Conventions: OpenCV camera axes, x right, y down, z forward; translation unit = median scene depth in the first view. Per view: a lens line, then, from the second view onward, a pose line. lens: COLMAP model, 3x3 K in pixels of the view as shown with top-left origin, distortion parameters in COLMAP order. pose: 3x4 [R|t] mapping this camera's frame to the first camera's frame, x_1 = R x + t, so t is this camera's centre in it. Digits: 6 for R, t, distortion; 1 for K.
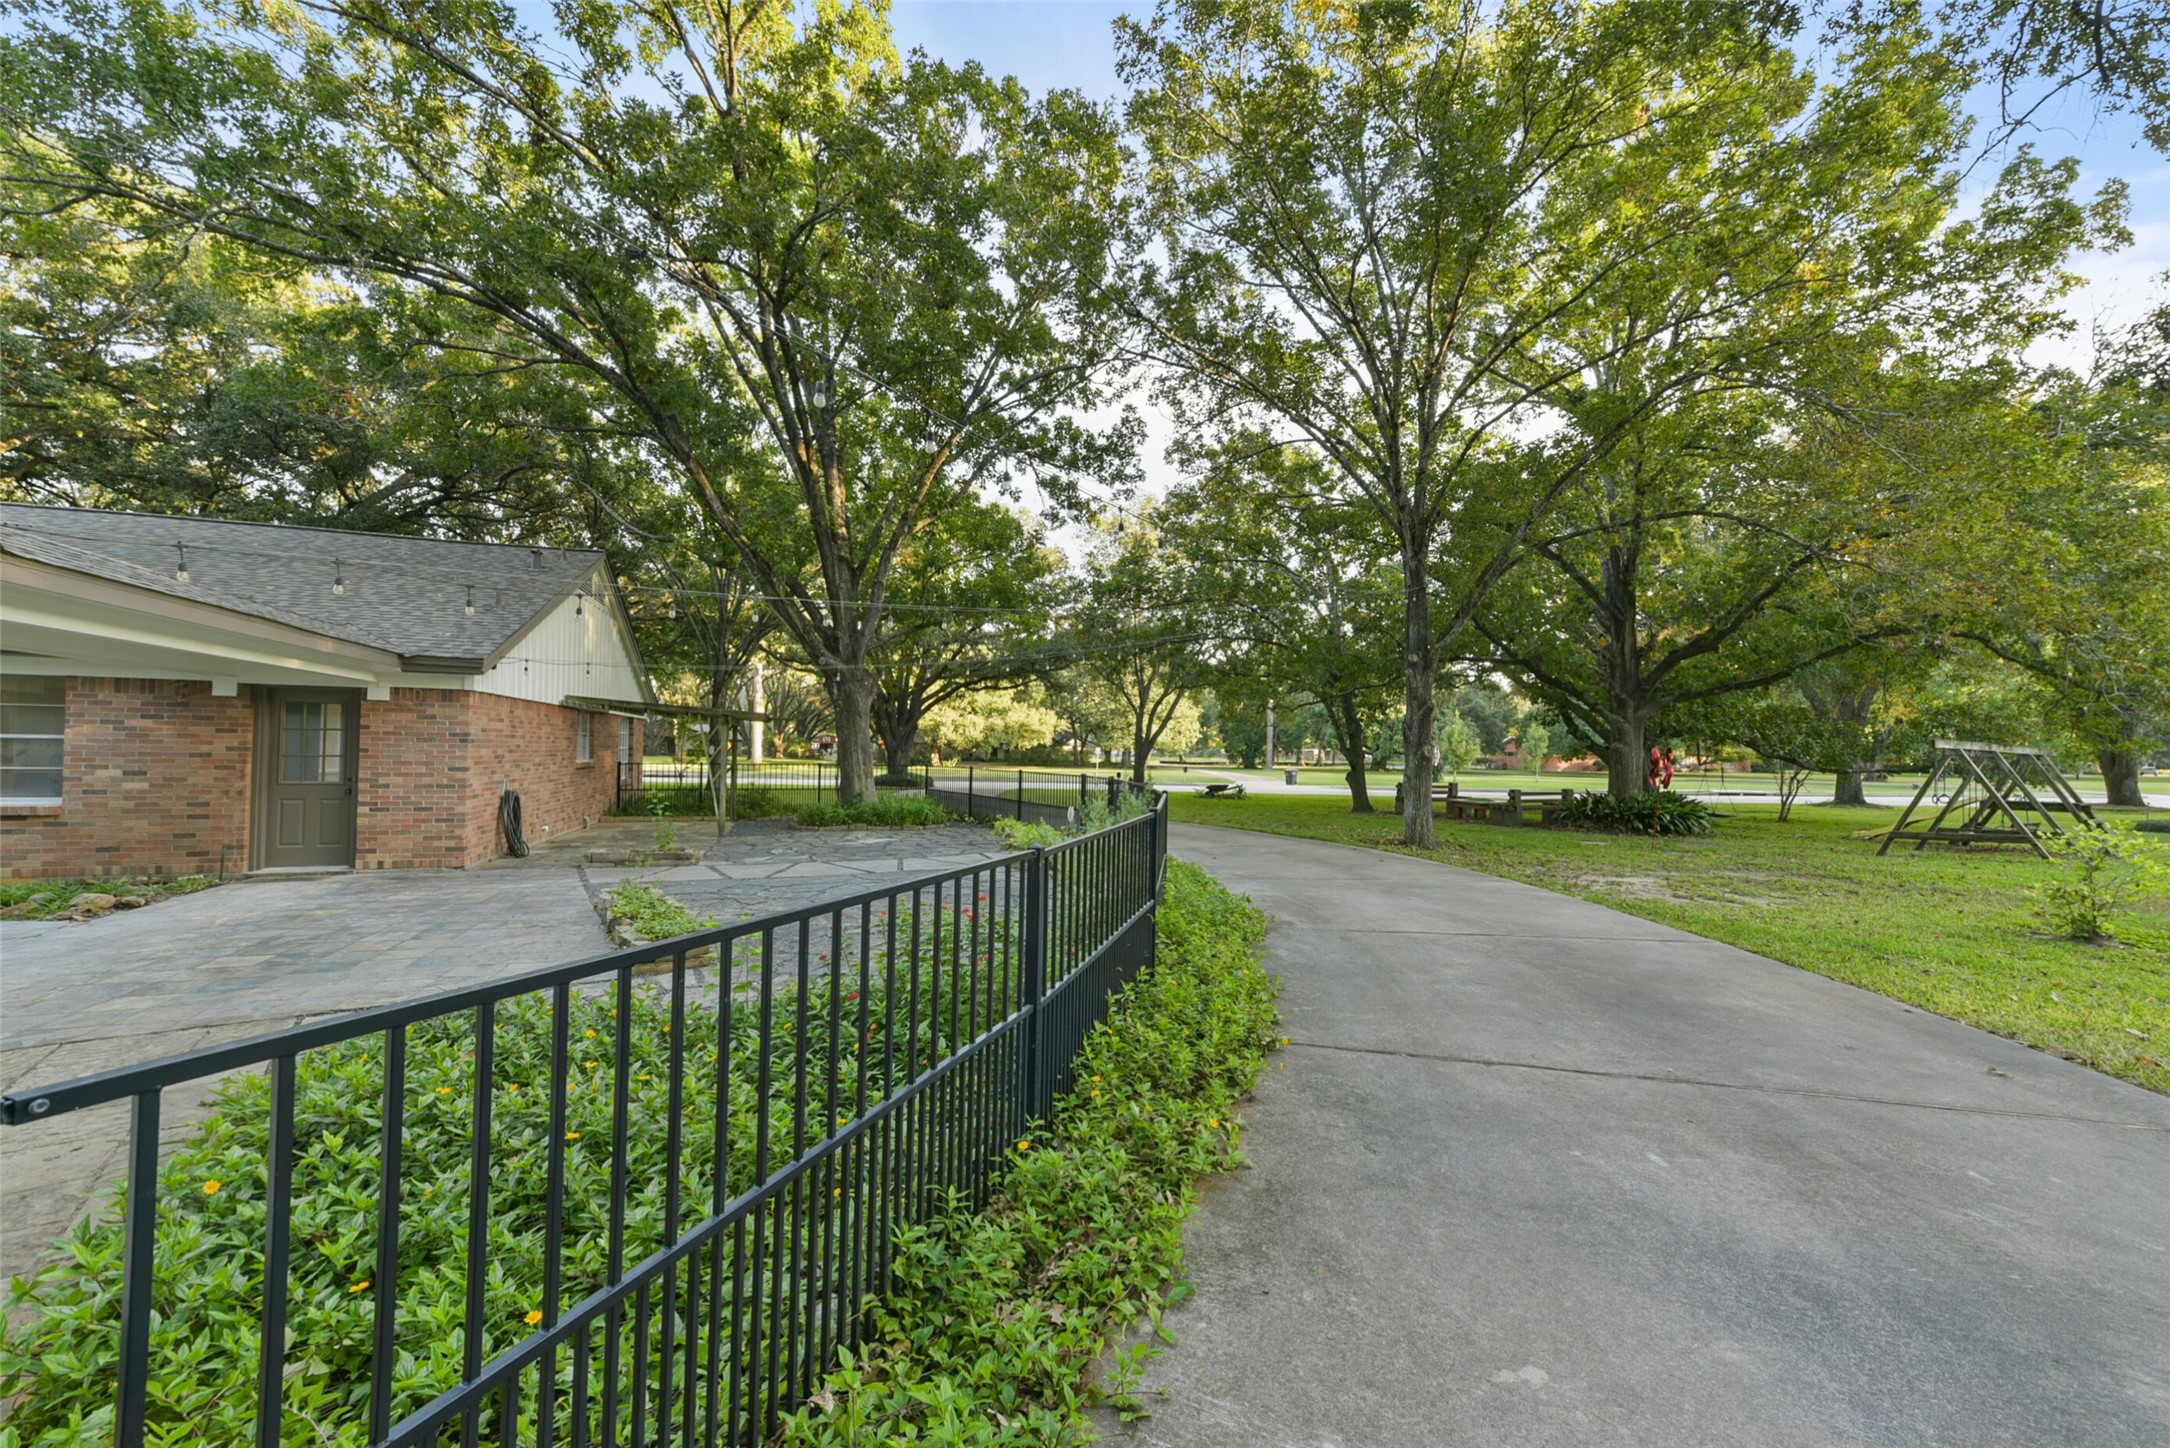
lens RADIAL K [[853.8, 0, 1087.0], [0, 853.8, 734.1], [0, 0, 1]] dist [0.012862, 0.000071]
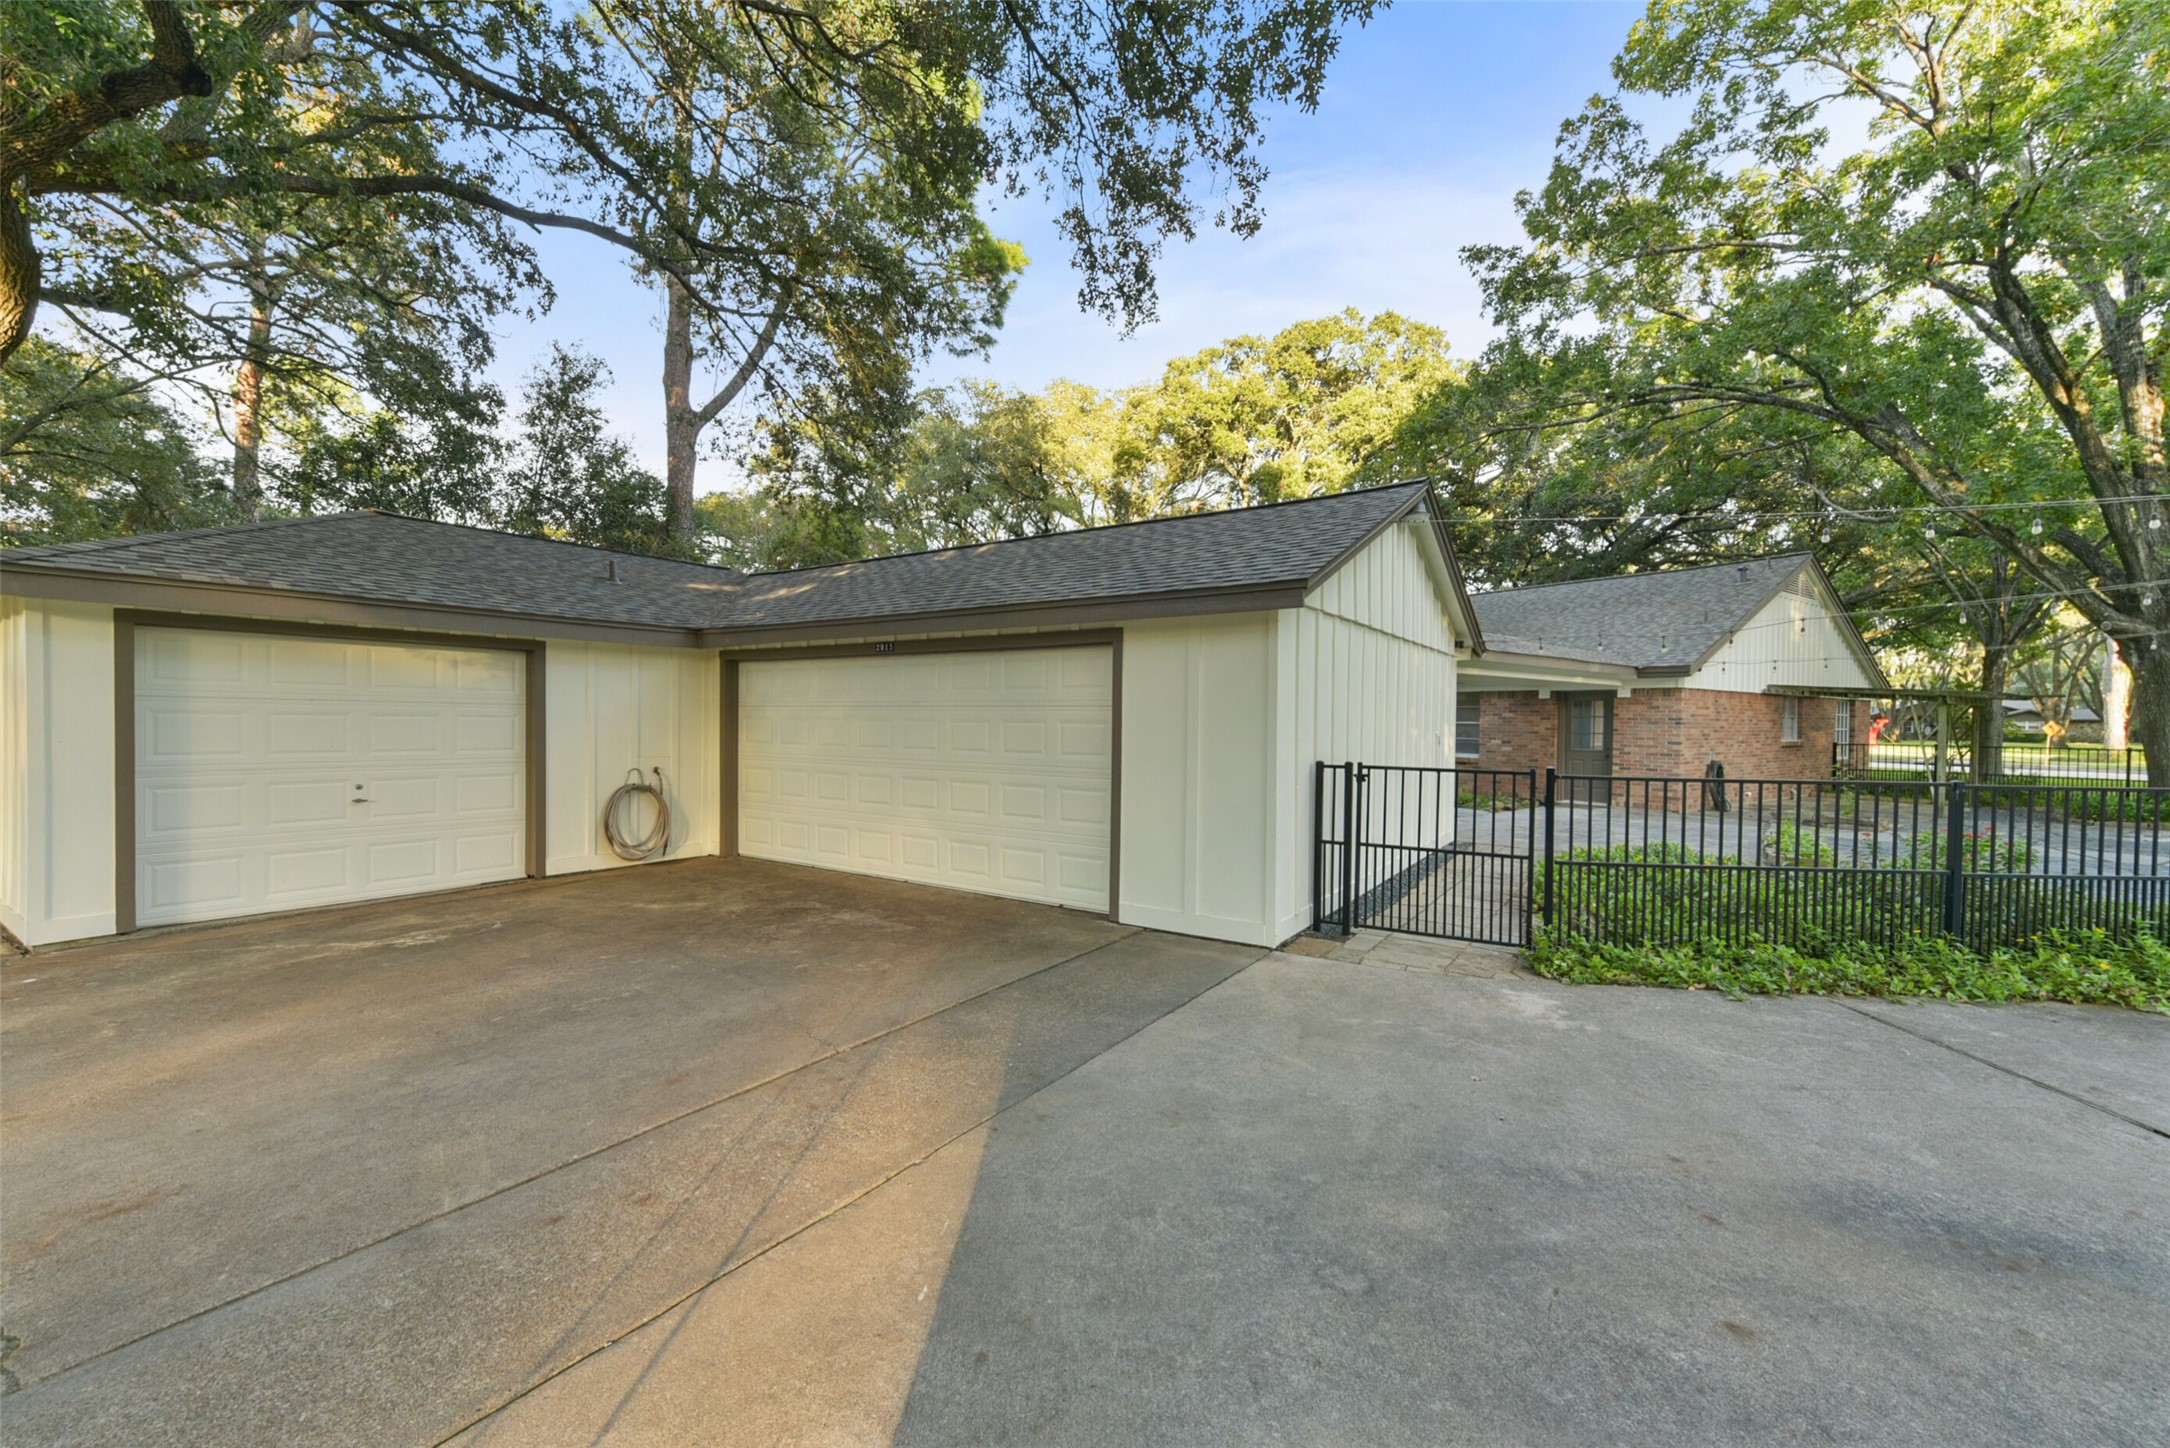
lens RADIAL K [[853.8, 0, 1087.0], [0, 853.8, 734.1], [0, 0, 1]] dist [0.012862, 0.000071]
pose [[0.307378, 0.005299, -0.951573, 0.338091], [0.015212, 0.999829, 0.010482, -0.004432], [0.951466, -0.017697, 0.307245, -0.380882]]
